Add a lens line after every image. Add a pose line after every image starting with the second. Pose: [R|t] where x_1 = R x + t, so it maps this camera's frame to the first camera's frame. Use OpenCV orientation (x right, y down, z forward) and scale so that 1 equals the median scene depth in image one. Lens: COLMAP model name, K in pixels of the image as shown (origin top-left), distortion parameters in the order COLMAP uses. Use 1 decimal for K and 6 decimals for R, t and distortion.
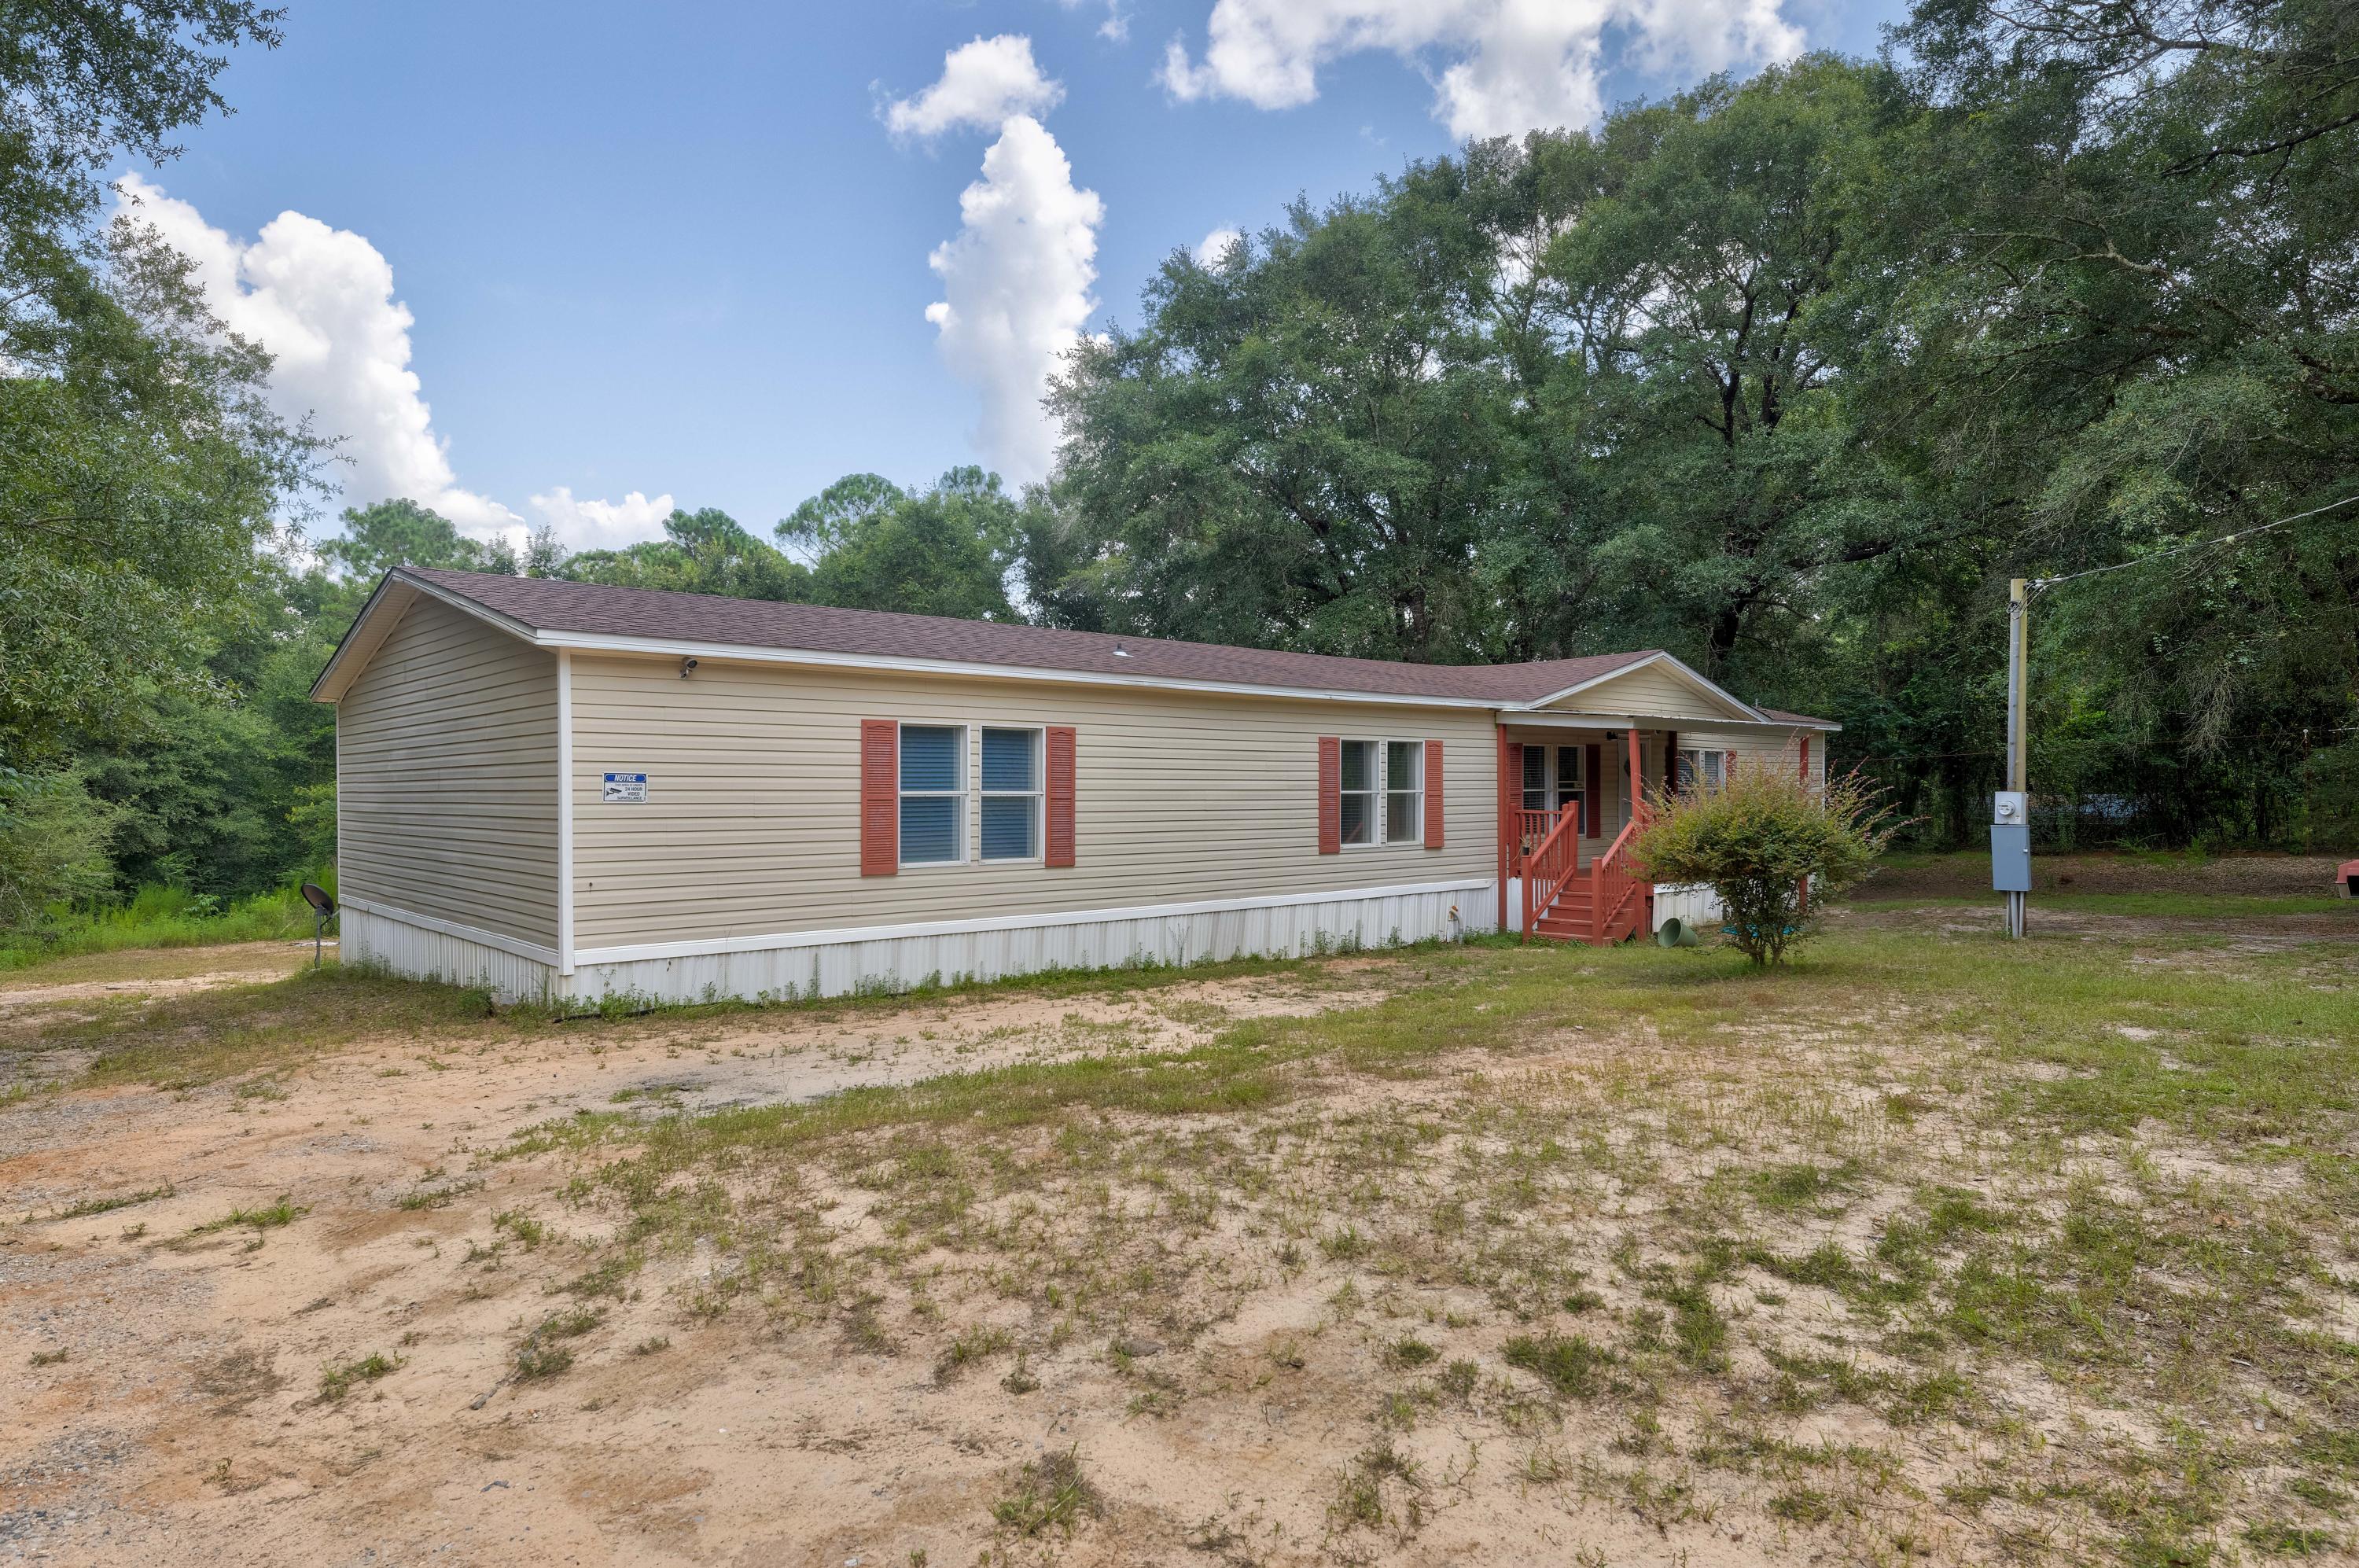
lens RADIAL K [[1385.3, 0, 1179.5], [0, 1385.3, 784.0], [0, 0, 1]] dist [0.000247, -0.000054]
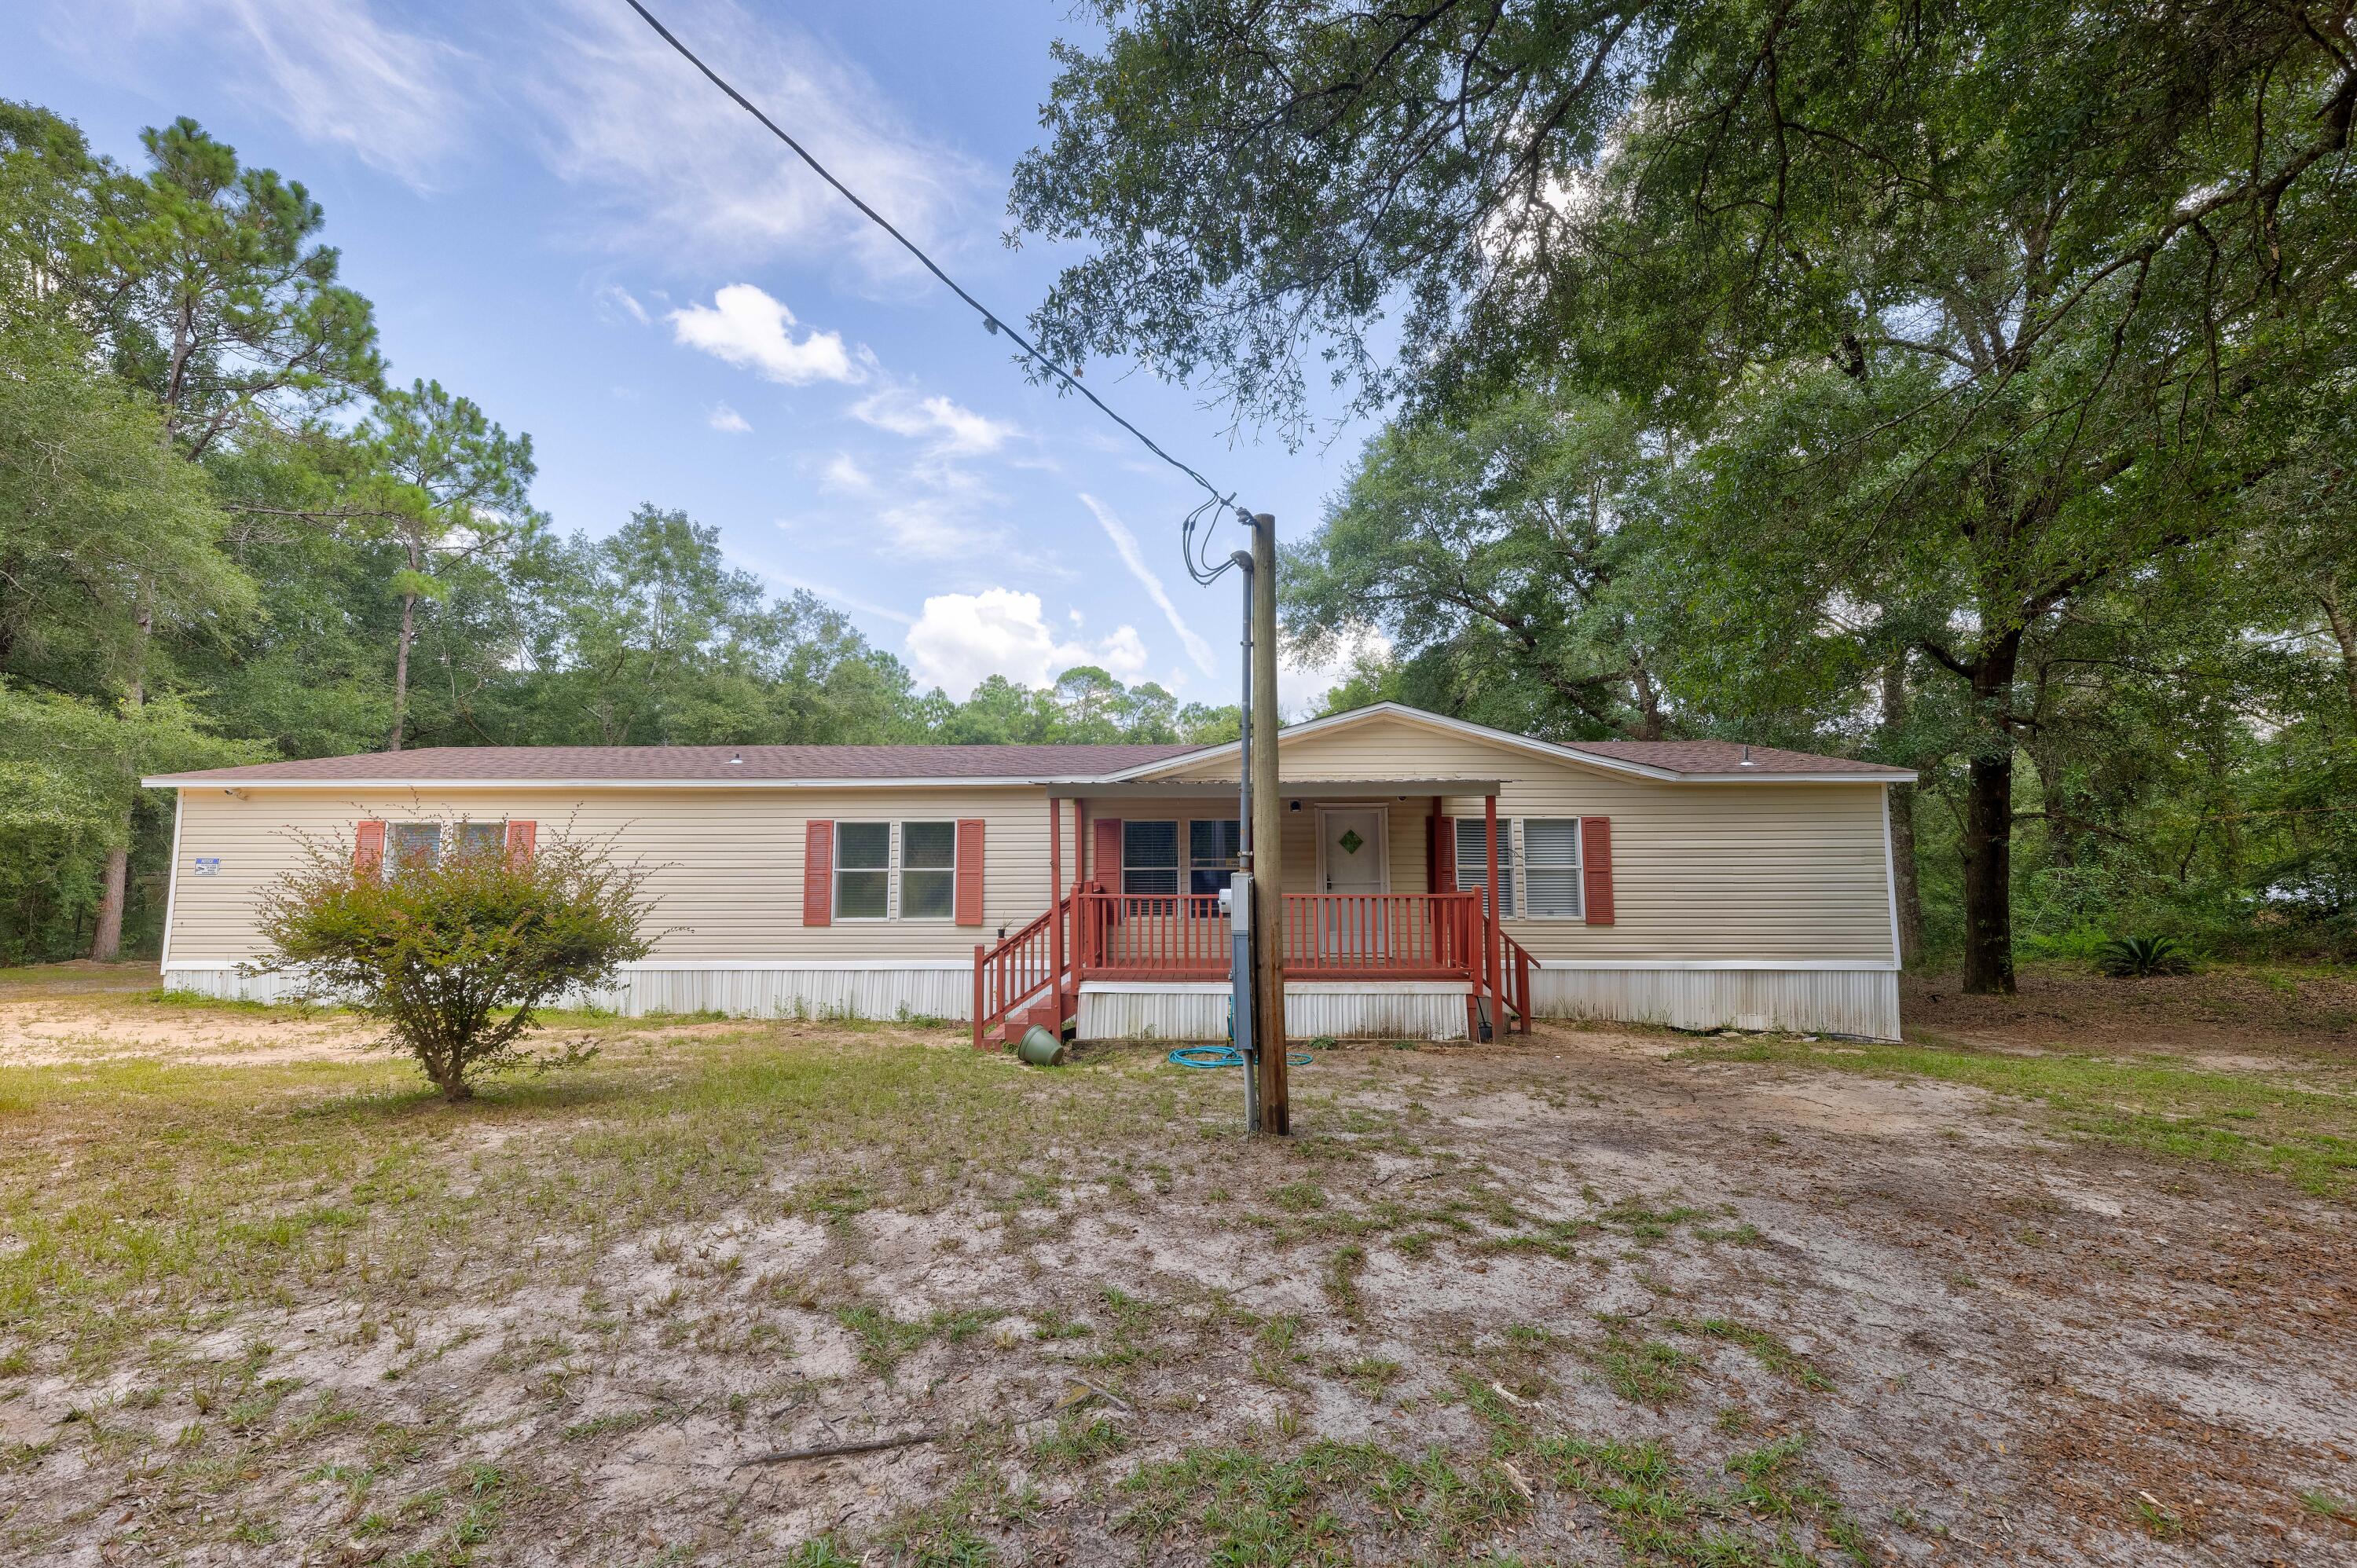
lens RADIAL K [[821.9, 0, 1178.5], [0, 821.9, 784.0], [0, 0, 1]] dist [0.001355, 0.000069]
pose [[0.723973, -0.068457, -0.686423, 0.643553], [0.003394, 0.995405, -0.095691, 0.001060], [0.689820, 0.066948, 0.720879, 0.598838]]
